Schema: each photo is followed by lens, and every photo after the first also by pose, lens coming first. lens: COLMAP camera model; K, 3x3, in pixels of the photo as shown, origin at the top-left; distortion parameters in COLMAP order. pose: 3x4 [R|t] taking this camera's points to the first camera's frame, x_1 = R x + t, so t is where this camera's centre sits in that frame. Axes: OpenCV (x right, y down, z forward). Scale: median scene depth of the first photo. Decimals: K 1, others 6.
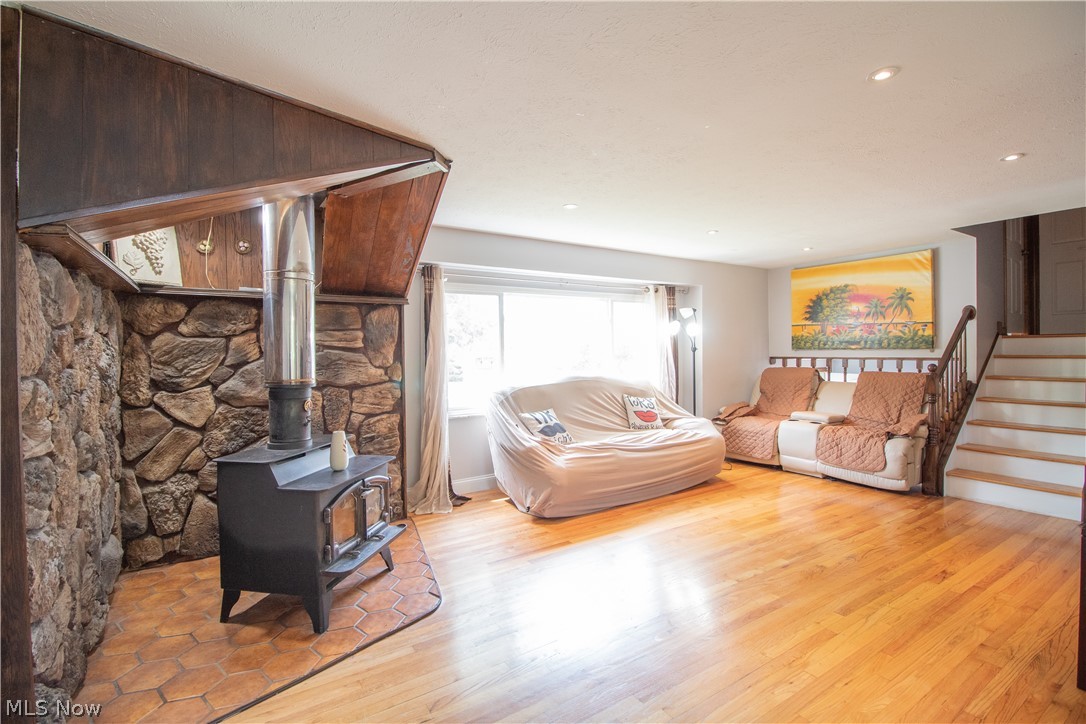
lens RADIAL K [[502.6, 0, 543.0], [0, 502.6, 362.0], [0, 0, 1]] dist [0.000368, 0.000011]
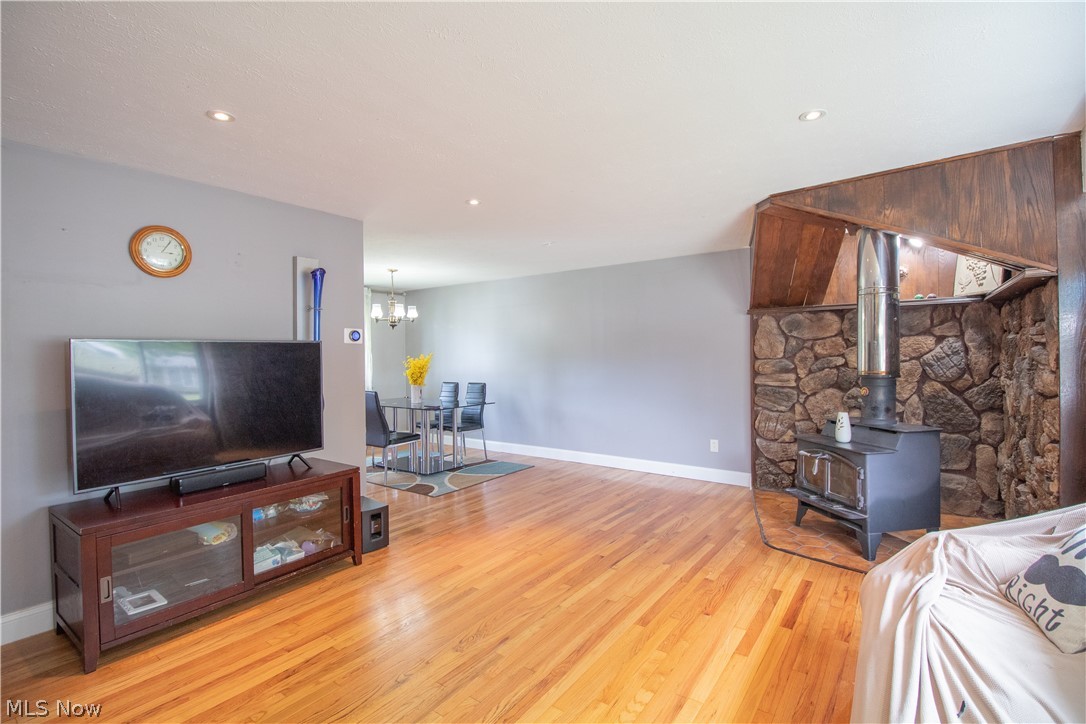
lens RADIAL K [[502.6, 0, 543.0], [0, 502.6, 362.0], [0, 0, 1]] dist [0.000368, 0.000011]
pose [[-0.935142, 0.024574, -0.353419, 0.713897], [0.011337, 0.999156, 0.039476, -0.045926], [0.354091, 0.032909, -0.934632, 1.790159]]
